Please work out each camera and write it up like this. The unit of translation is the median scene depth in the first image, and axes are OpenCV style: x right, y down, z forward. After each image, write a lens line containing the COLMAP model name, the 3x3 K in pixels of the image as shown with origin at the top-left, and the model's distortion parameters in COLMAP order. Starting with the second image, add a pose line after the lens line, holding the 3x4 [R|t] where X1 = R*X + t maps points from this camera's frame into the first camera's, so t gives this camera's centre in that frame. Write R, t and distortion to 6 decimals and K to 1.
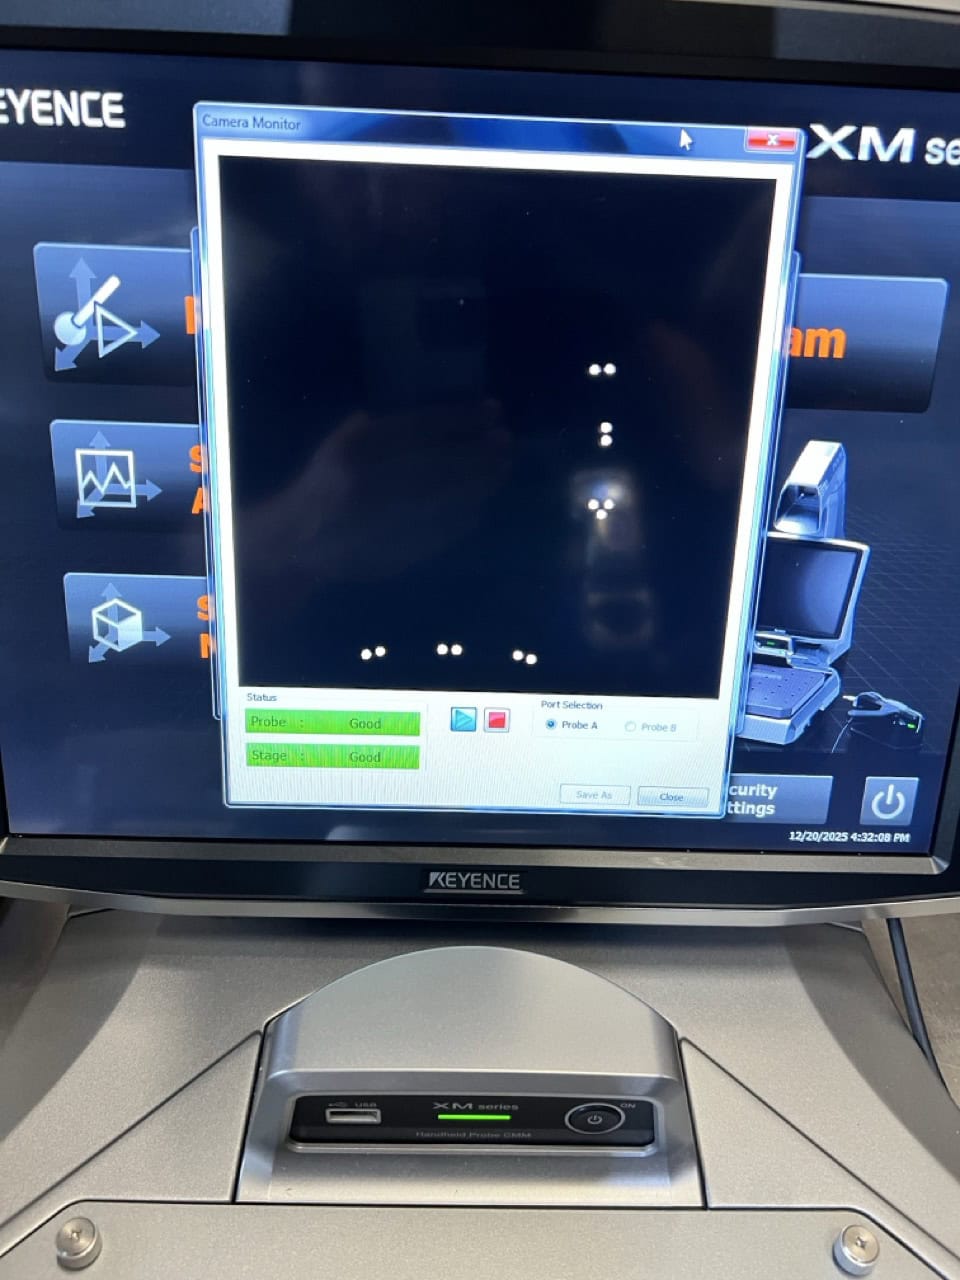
lens RADIAL K [[959.2, 0, 465.3], [0, 959.2, 637.6], [0, 0, 1]] dist [0.004255, -0.008325]
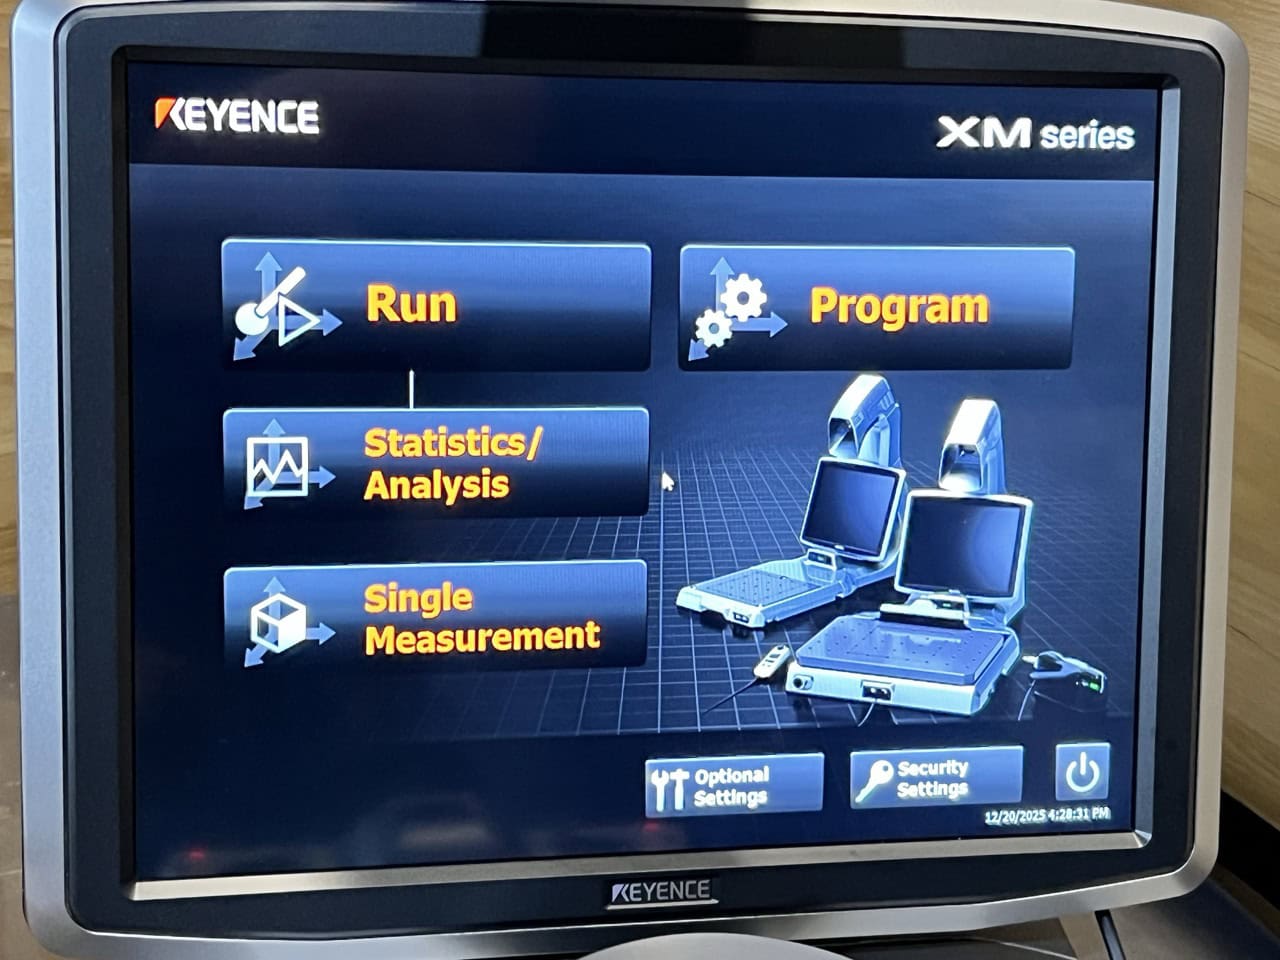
lens RADIAL K [[2451.6, 0, 640.0], [0, 2451.6, 480.0], [0, 0, 1]] dist [0.171701, 0.137748]
pose [[0.973881, -0.045299, 0.222493, -0.545882], [0.080692, 0.984979, -0.152660, 0.242074], [-0.212235, 0.166626, 0.962908, -1.386877]]
